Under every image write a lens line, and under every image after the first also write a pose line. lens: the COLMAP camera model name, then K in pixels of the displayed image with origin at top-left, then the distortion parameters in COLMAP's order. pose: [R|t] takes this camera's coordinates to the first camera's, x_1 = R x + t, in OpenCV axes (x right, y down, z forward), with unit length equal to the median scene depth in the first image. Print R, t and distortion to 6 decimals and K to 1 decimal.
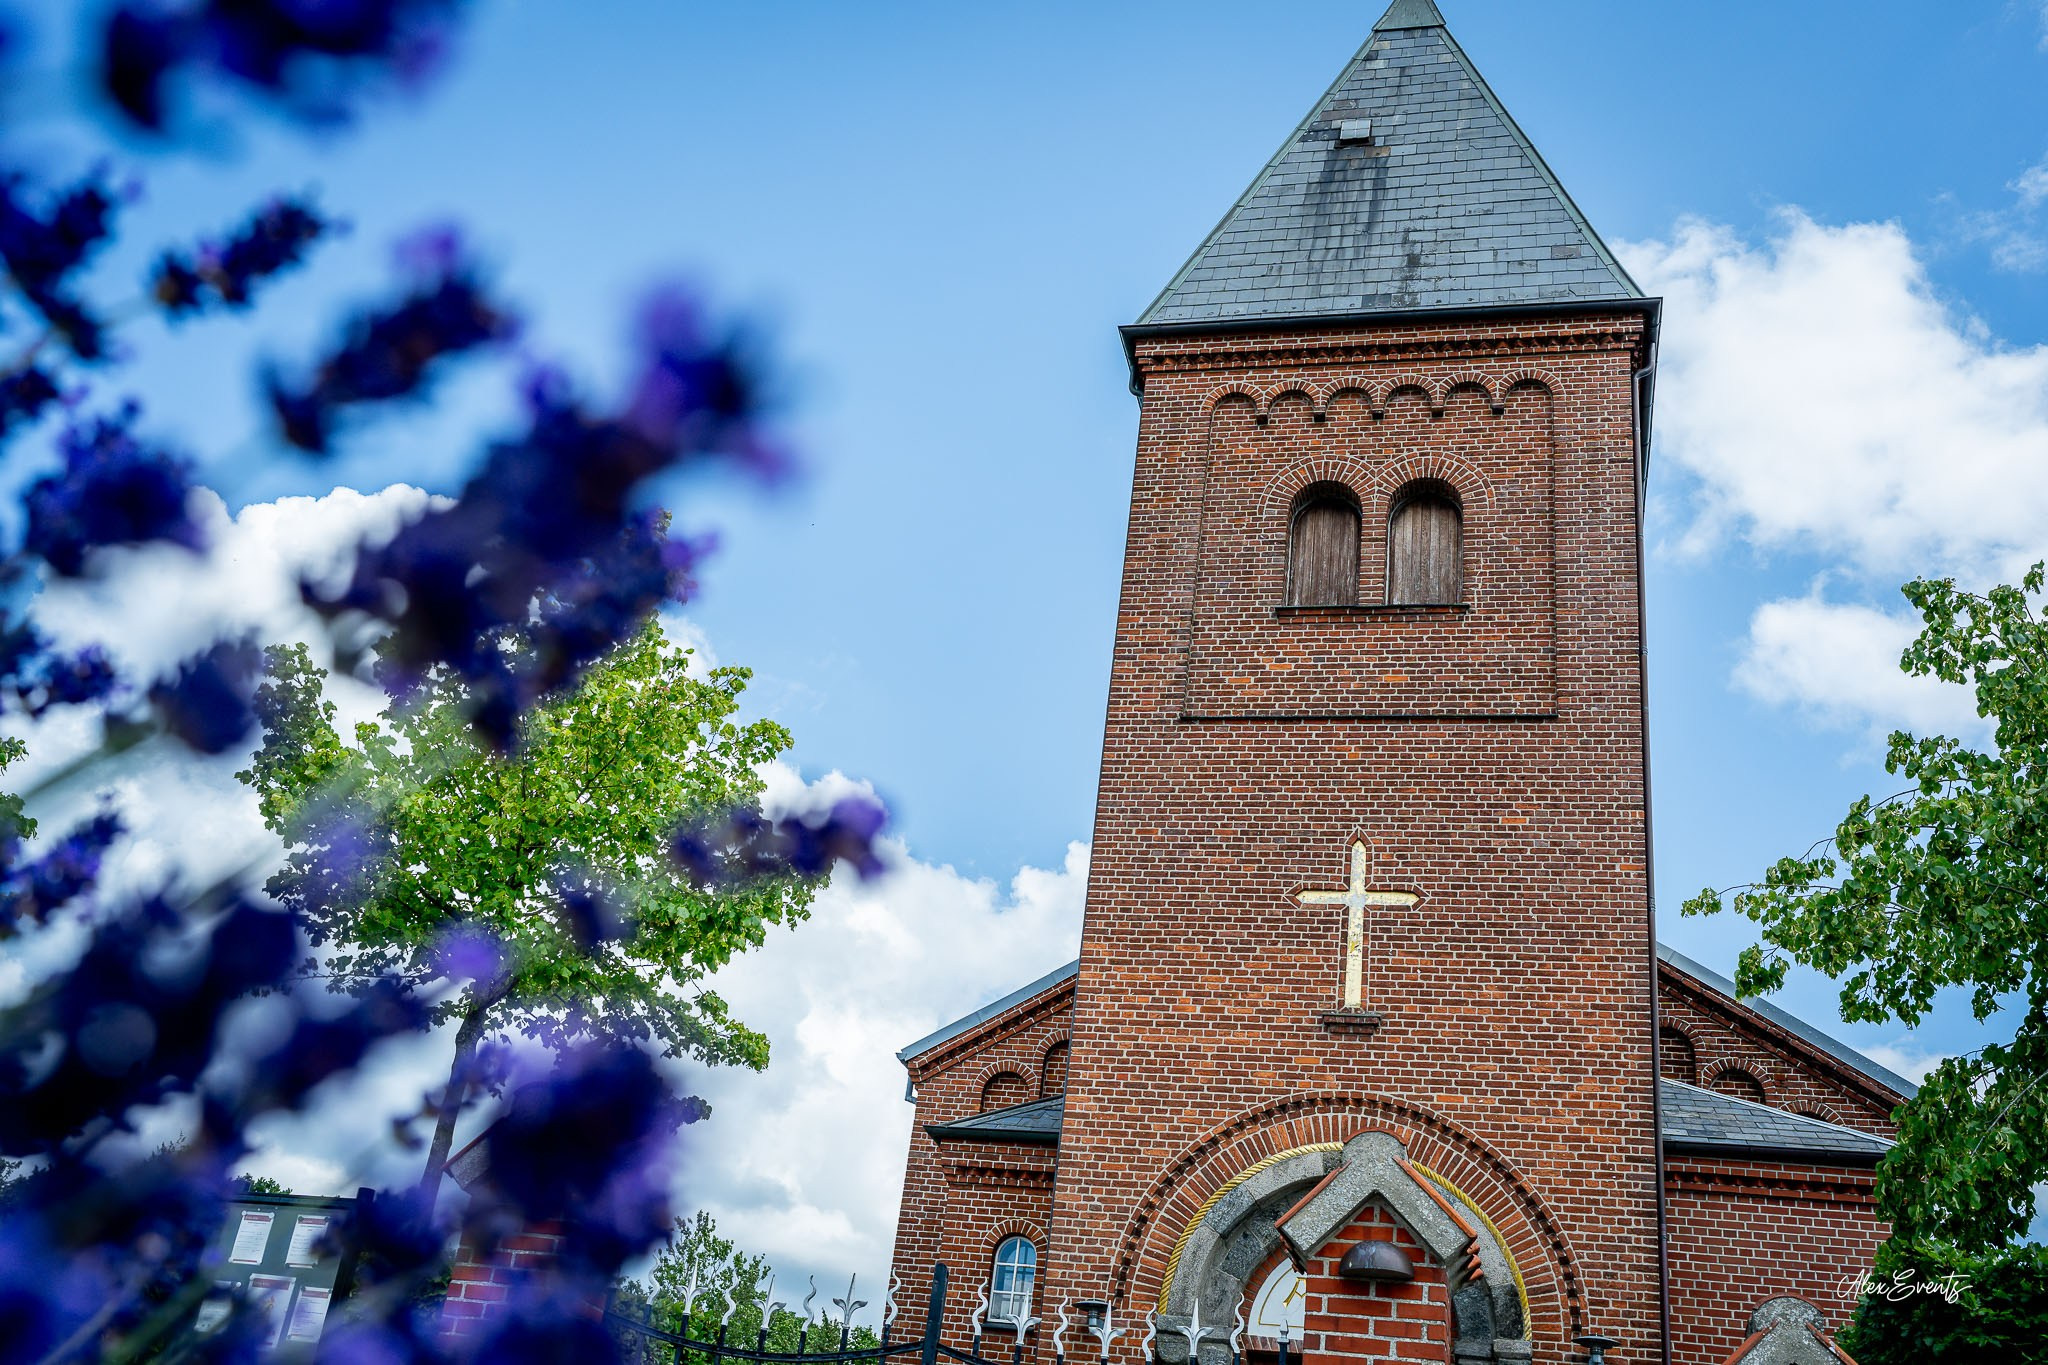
lens RADIAL K [[1951.8, 0, 1031.7], [0, 1951.8, 743.5], [0, 0, 1]] dist [-0.003635, 0.025267]
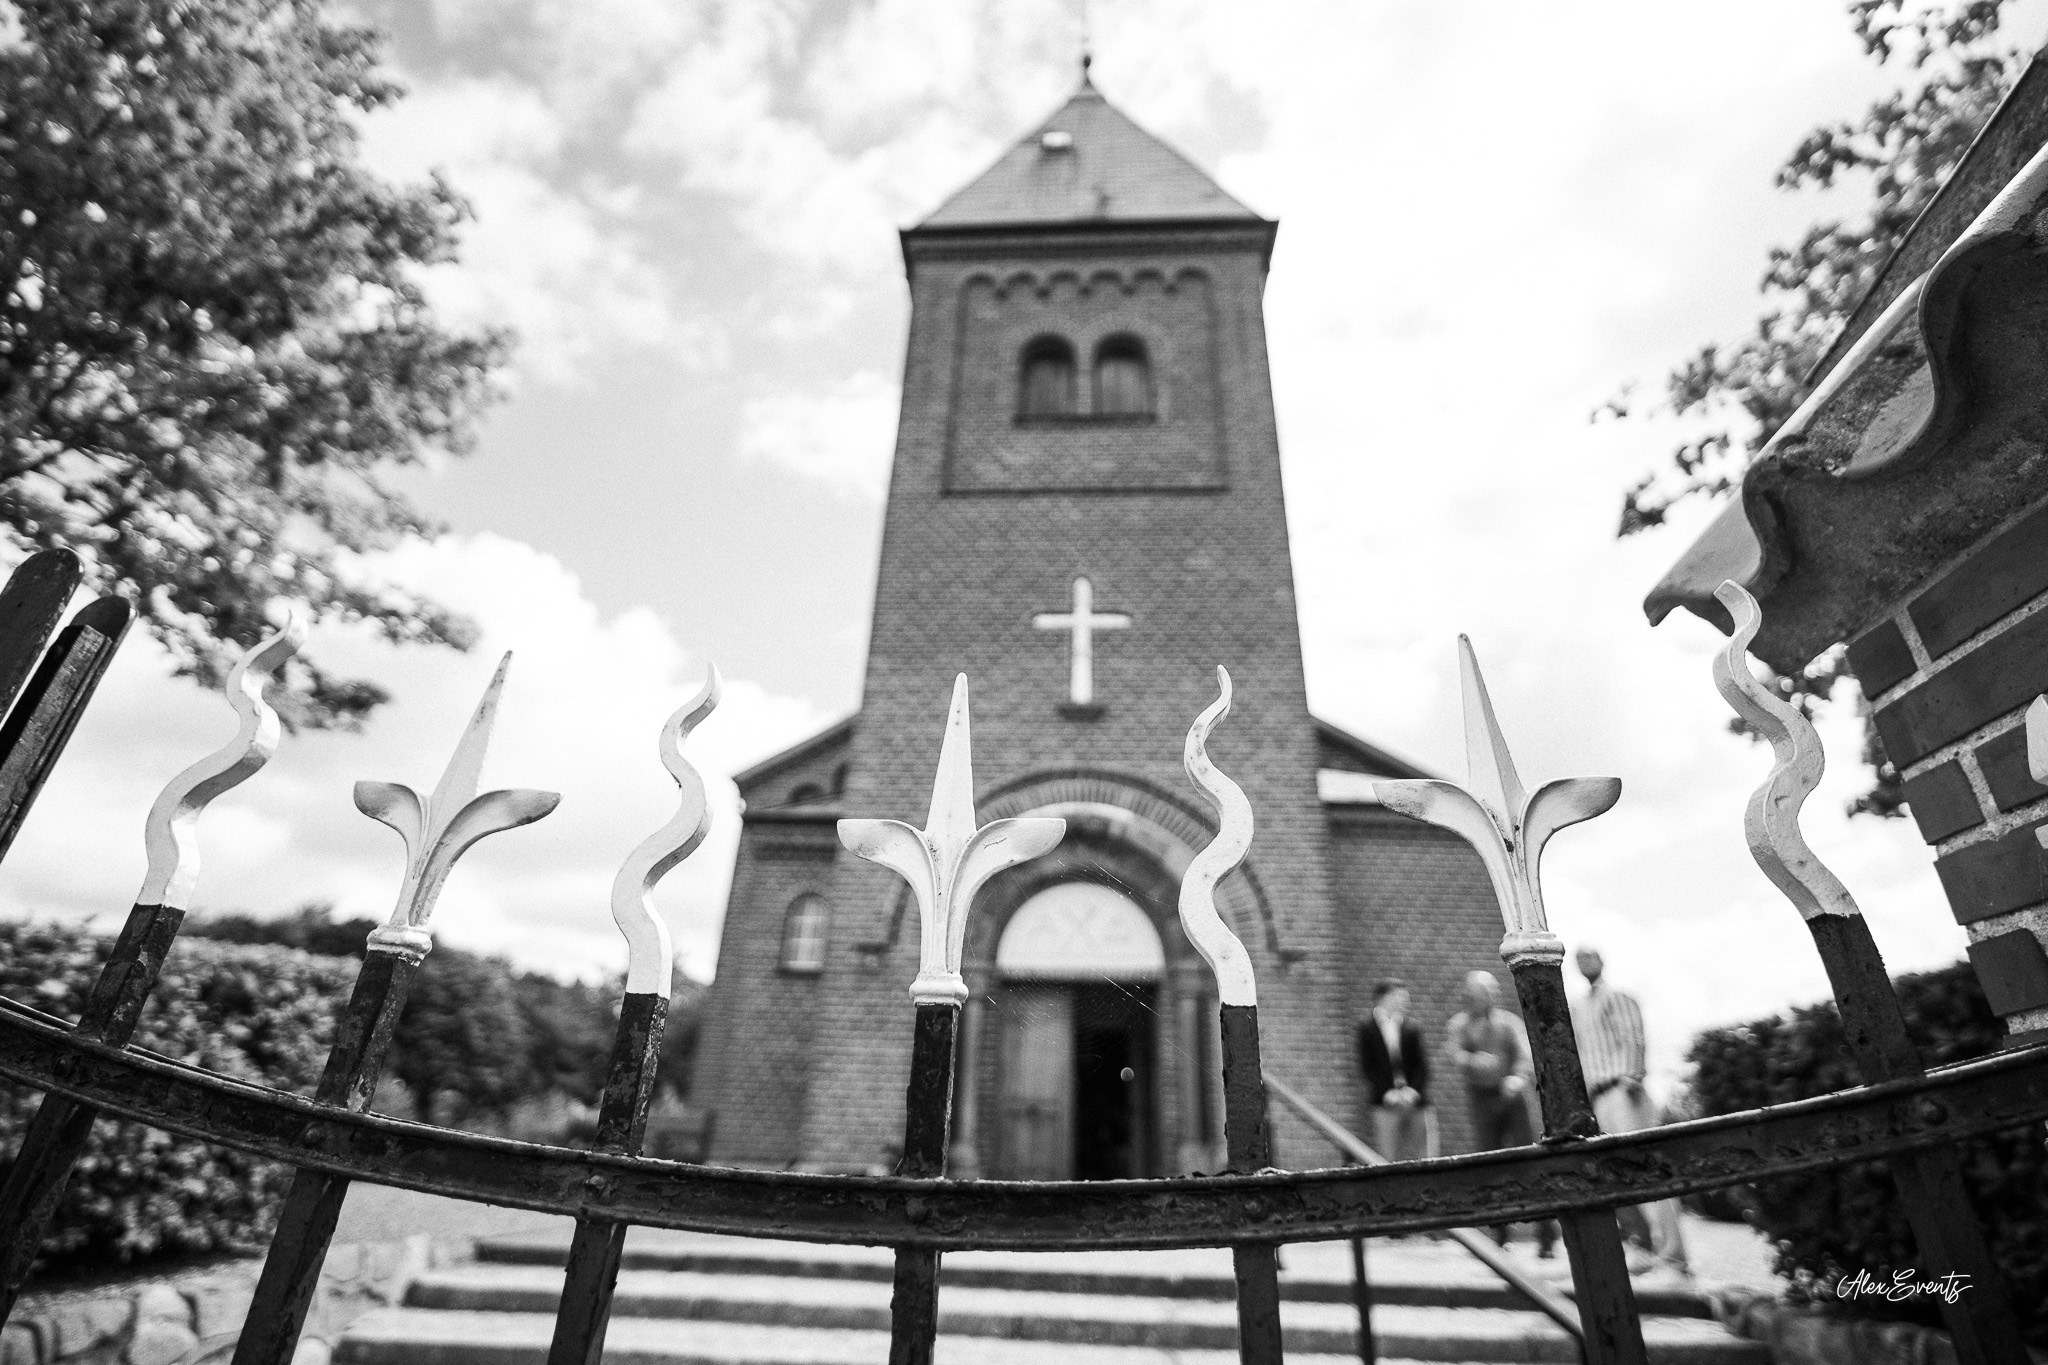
lens RADIAL K [[998.2, 0, 1024.0], [0, 998.2, 682.5], [0, 0, 1]] dist [0.000287, 0.000020]
pose [[0.984200, 0.003002, 0.177033, 0.012938], [-0.001556, 0.999964, -0.008309, 0.115577], [-0.177052, 0.007903, 0.984170, 0.336073]]
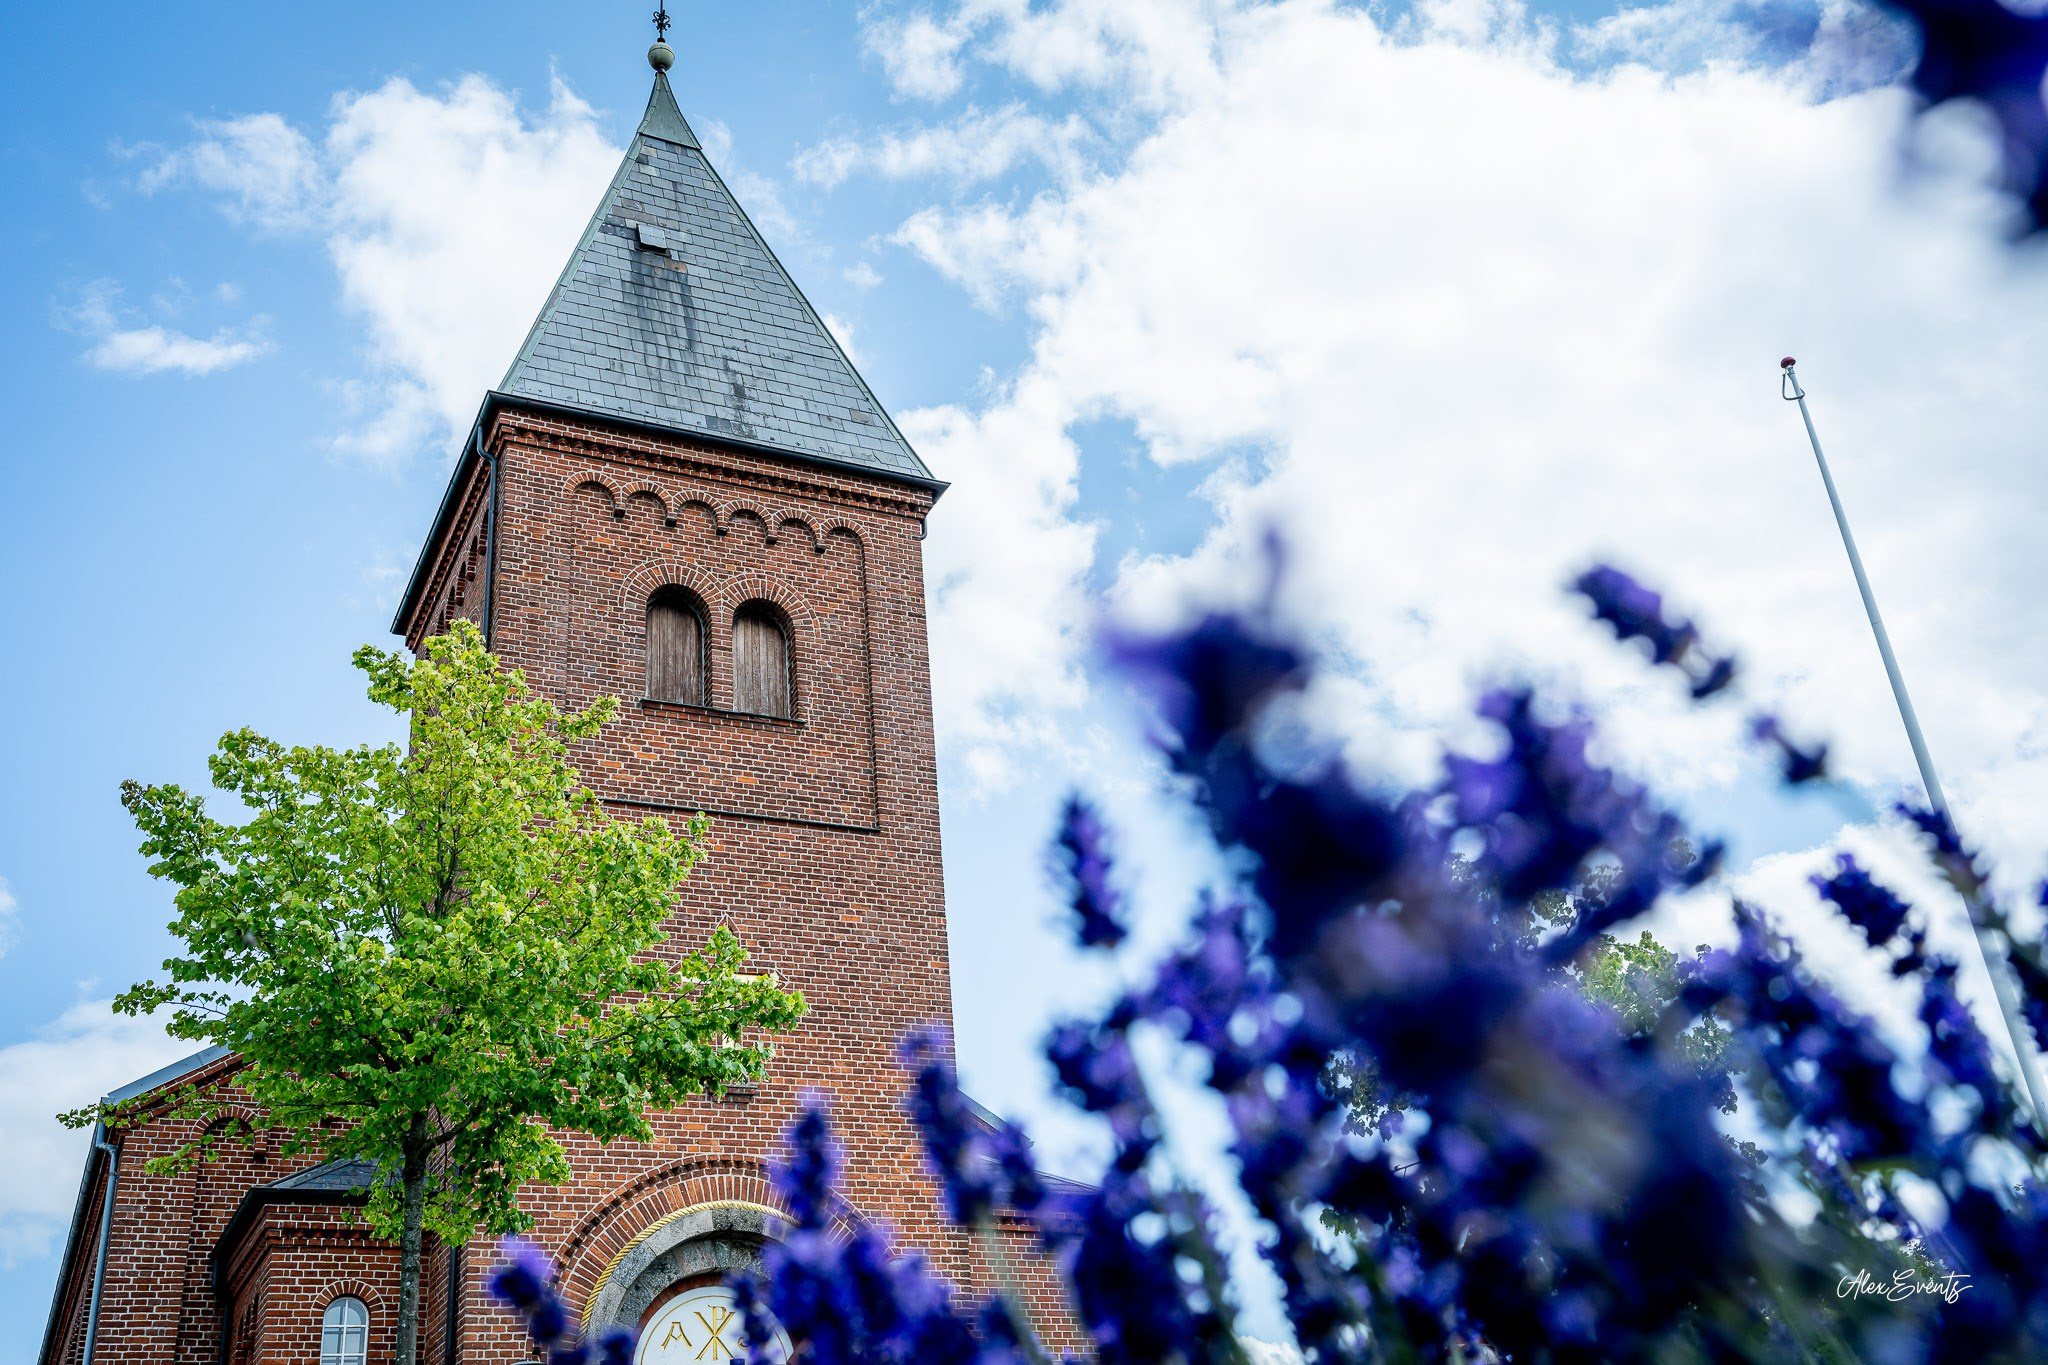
lens RADIAL K [[1951.8, 0, 1031.7], [0, 1951.8, 743.5], [0, 0, 1]] dist [-0.003635, 0.025267]
pose [[0.759599, 0.113882, 0.640344, -0.401105], [-0.127713, 0.991500, -0.024835, -0.045935], [-0.637729, -0.062915, 0.767687, 0.030256]]
